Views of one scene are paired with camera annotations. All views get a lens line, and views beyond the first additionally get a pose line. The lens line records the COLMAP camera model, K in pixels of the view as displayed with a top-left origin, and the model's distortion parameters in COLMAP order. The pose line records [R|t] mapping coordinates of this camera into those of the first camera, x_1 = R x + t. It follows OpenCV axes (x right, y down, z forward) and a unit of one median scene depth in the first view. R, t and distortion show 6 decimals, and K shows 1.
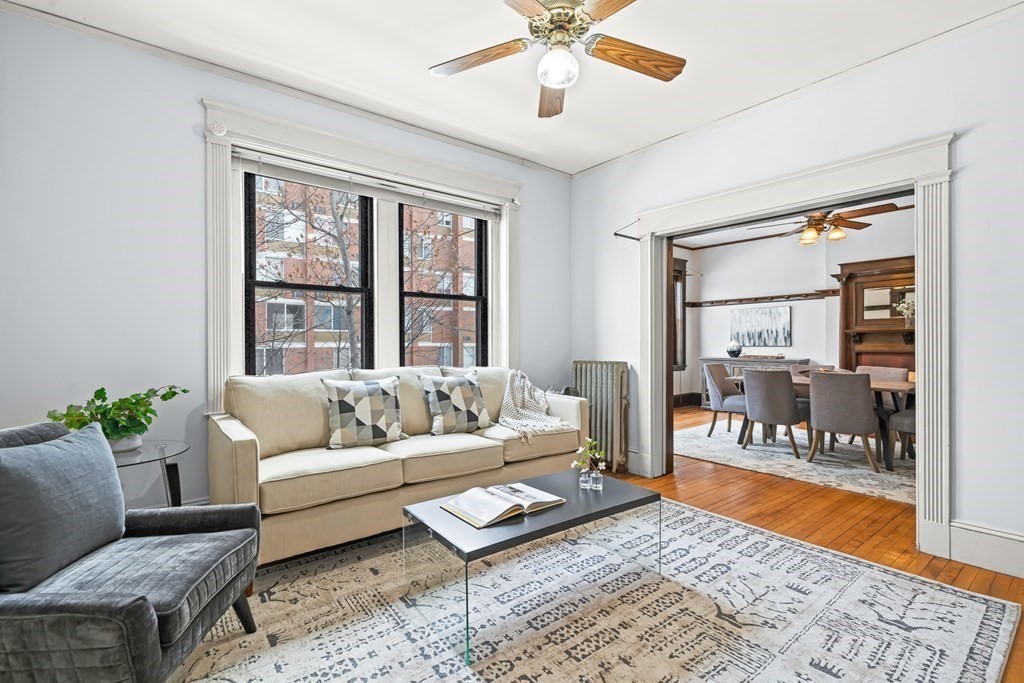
lens RADIAL K [[467.4, 0, 507.6], [0, 467.4, 341.6], [0, 0, 1]] dist [-0.002283, 0.001266]
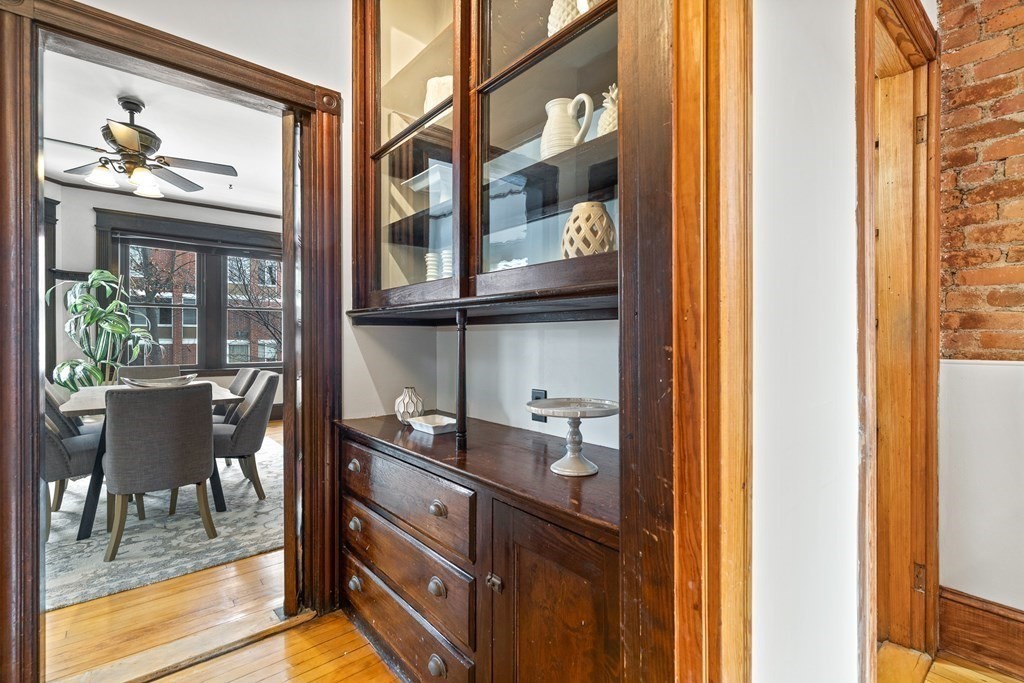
lens RADIAL K [[467.4, 0, 511.9], [0, 467.4, 342.4], [0, 0, 1]] dist [-0.002283, 0.001266]
pose [[0.999336, 0.005247, 0.036052, 2.200318], [-0.005468, 0.999967, 0.006021, 0.005818], [-0.036020, -0.006214, 0.999332, 0.544223]]
